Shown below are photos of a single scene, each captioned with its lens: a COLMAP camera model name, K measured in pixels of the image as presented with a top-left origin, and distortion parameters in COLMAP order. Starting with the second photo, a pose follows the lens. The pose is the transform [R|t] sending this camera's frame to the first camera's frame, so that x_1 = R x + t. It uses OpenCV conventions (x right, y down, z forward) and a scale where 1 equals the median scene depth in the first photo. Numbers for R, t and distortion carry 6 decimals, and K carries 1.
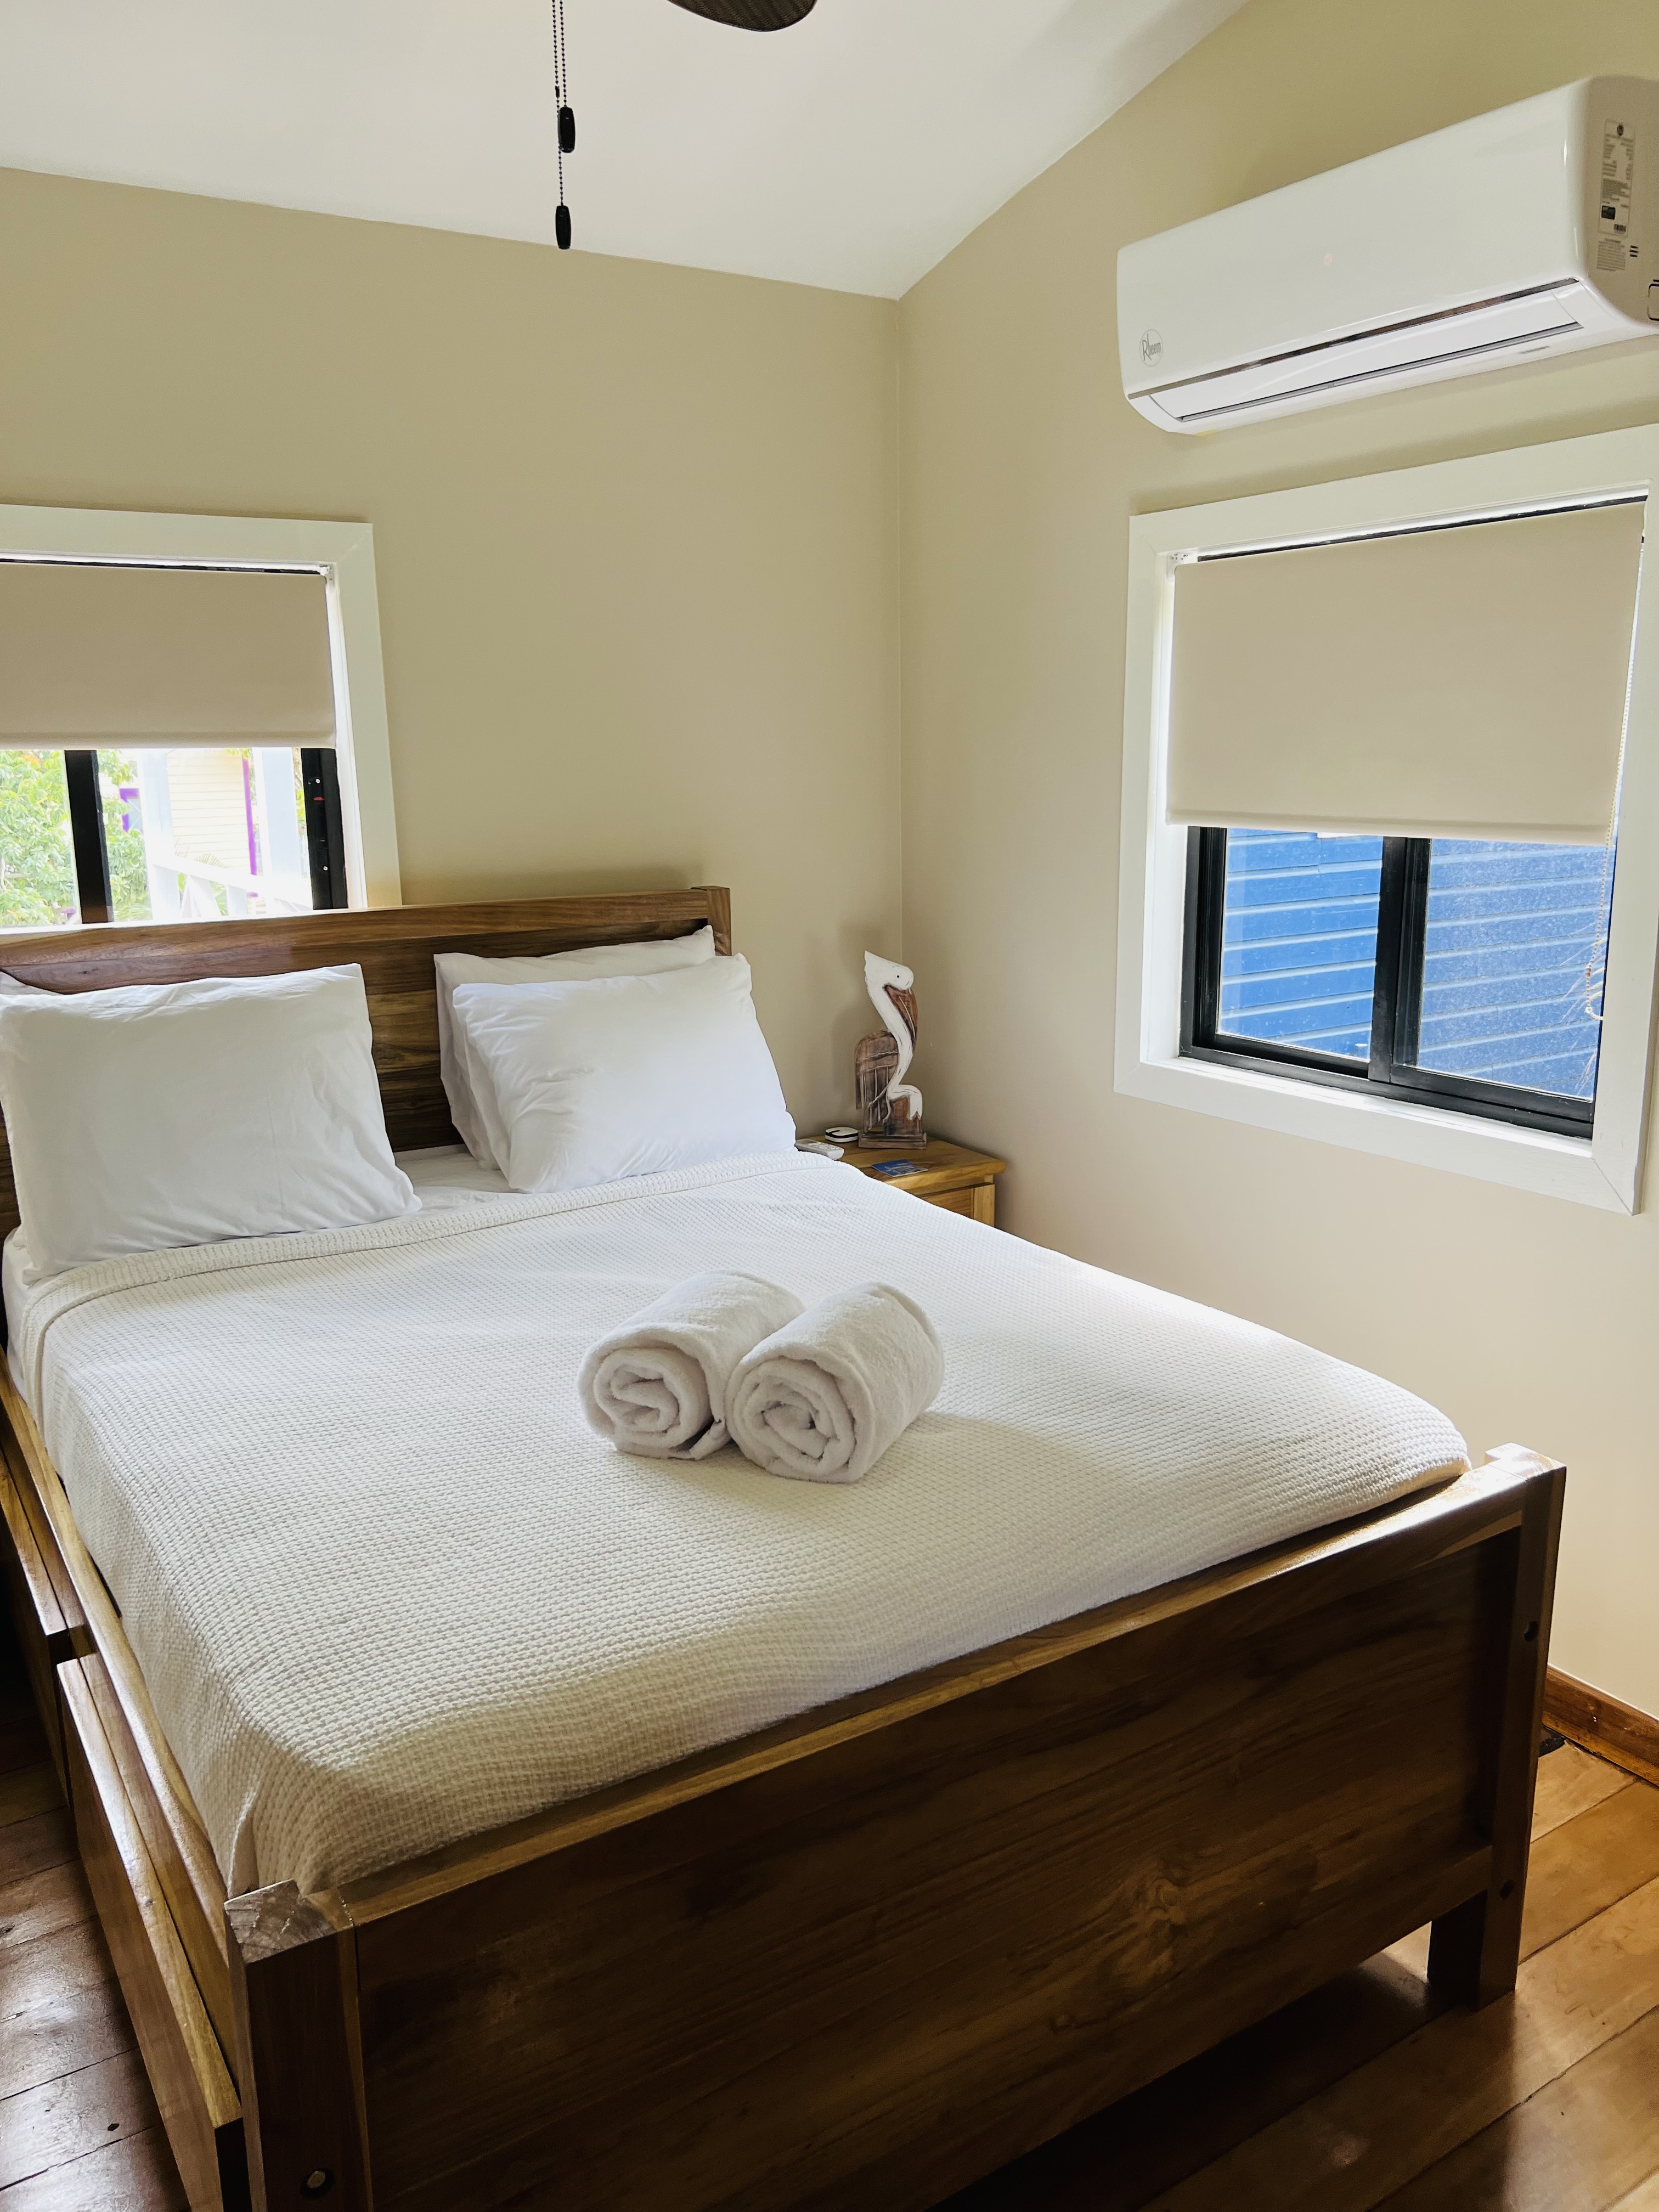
lens RADIAL K [[1674.0, 0, 829.5], [0, 1674.0, 1106.0], [0, 0, 1]] dist [0.041335, 0.000503]
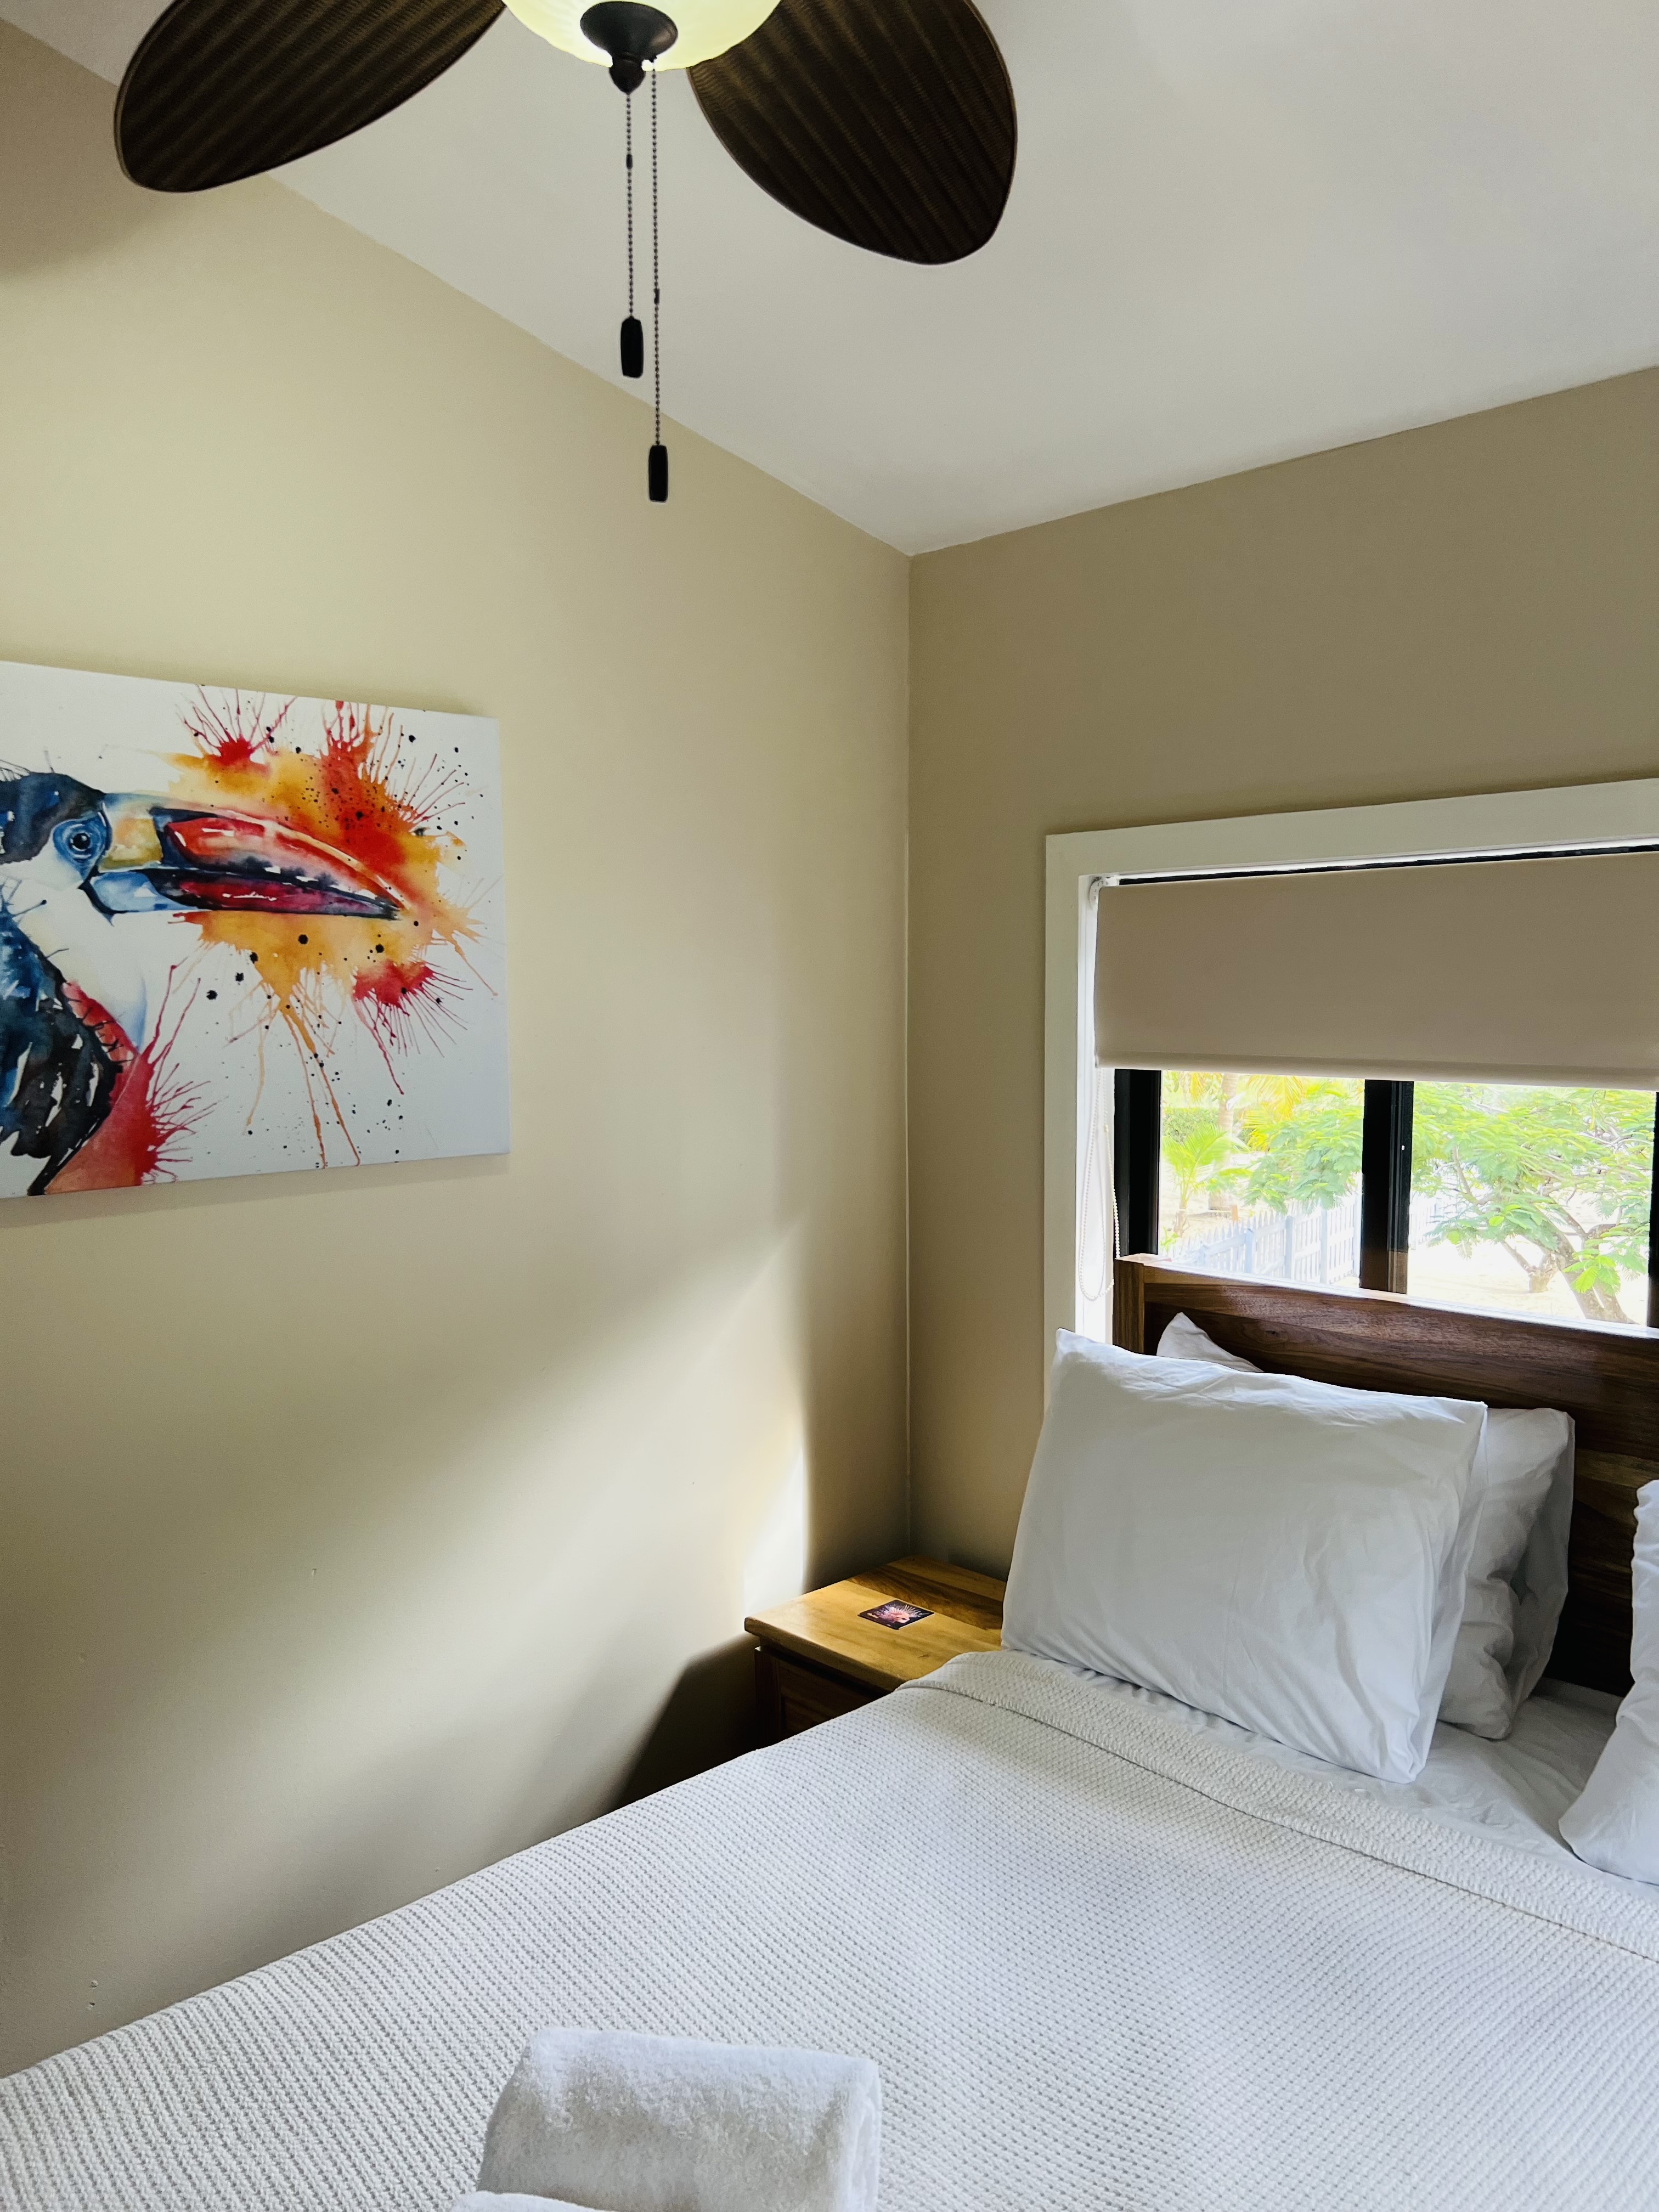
lens RADIAL K [[1674.0, 0, 829.5], [0, 1674.0, 1106.0], [0, 0, 1]] dist [0.041335, 0.000503]
pose [[0.212744, 0.078241, -0.973970, 0.354482], [-0.209380, 0.977285, 0.032772, -0.182461], [0.954411, 0.196958, 0.224294, 0.597041]]
